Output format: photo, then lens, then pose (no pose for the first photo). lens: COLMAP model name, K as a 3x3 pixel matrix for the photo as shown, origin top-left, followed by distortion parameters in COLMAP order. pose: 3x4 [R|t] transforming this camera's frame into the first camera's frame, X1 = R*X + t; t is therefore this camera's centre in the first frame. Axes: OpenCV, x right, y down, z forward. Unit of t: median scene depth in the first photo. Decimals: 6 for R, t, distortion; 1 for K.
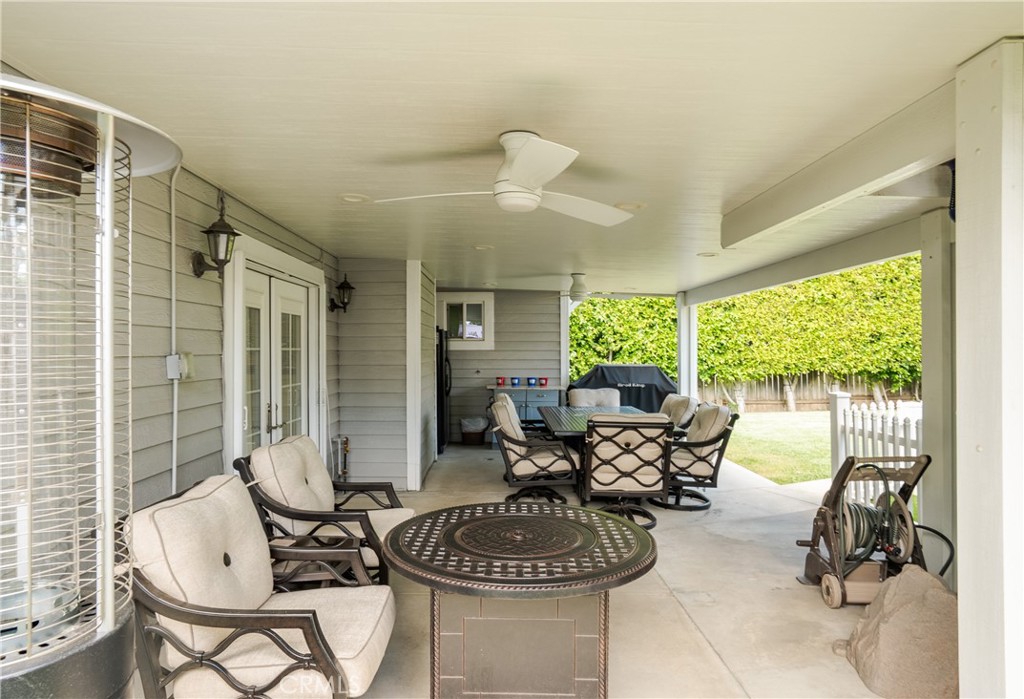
lens RADIAL K [[601.8, 0, 505.1], [0, 601.8, 351.3], [0, 0, 1]] dist [-0.028551, 0.019851]
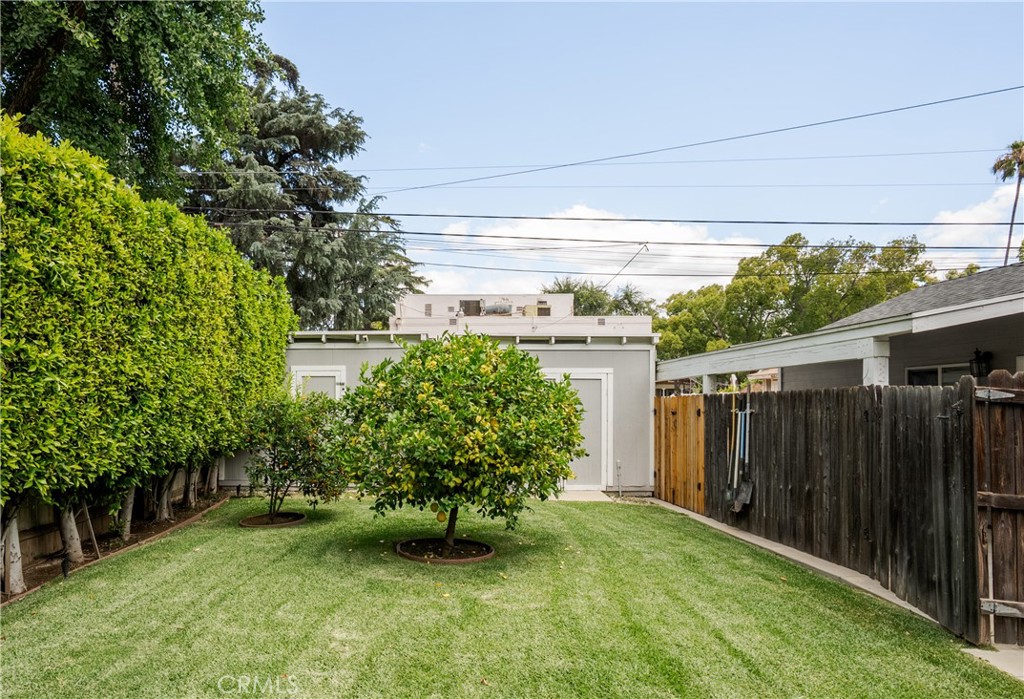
lens RADIAL K [[644.1, 0, 425.6], [0, 644.1, 396.0], [0, 0, 1]] dist [-0.022709, 0.004064]
pose [[0.030473, 0.018880, 0.999357, 0.275503], [-0.001832, 0.999821, -0.018833, -0.022766], [-0.999534, -0.001257, 0.030502, 1.218206]]
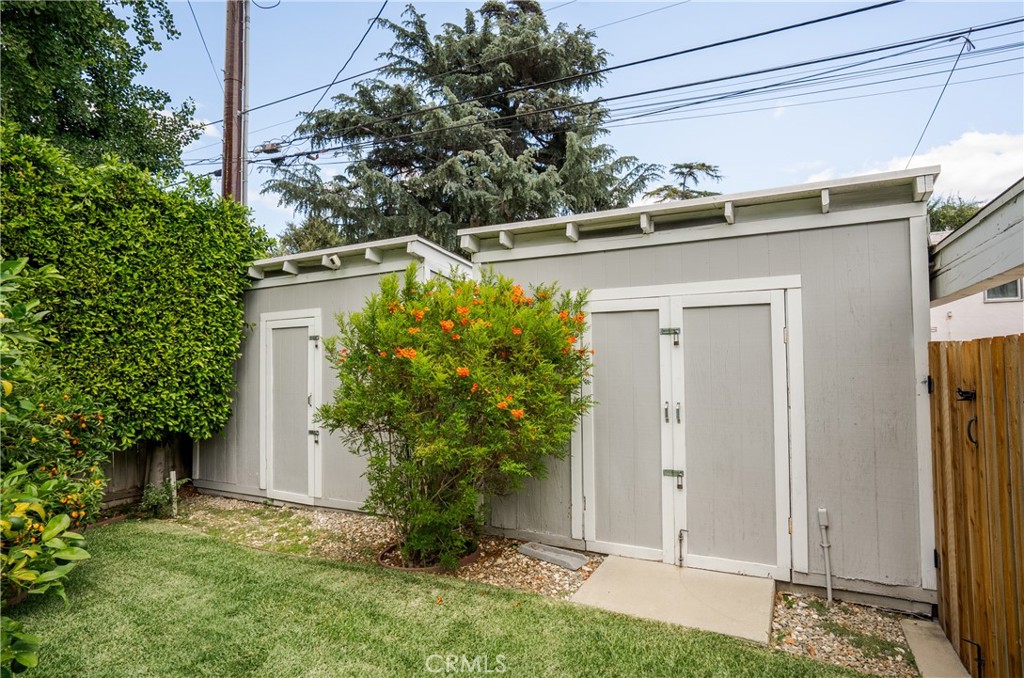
lens RADIAL K [[570.7, 0, 509.8], [0, 570.7, 339.6], [0, 0, 1]] dist [-0.022583, 0.003932]
pose [[0.468566, 0.028242, 0.882977, 1.093866], [0.016480, 0.999036, -0.040699, -0.037465], [-0.883275, 0.033622, 0.467648, 0.865107]]
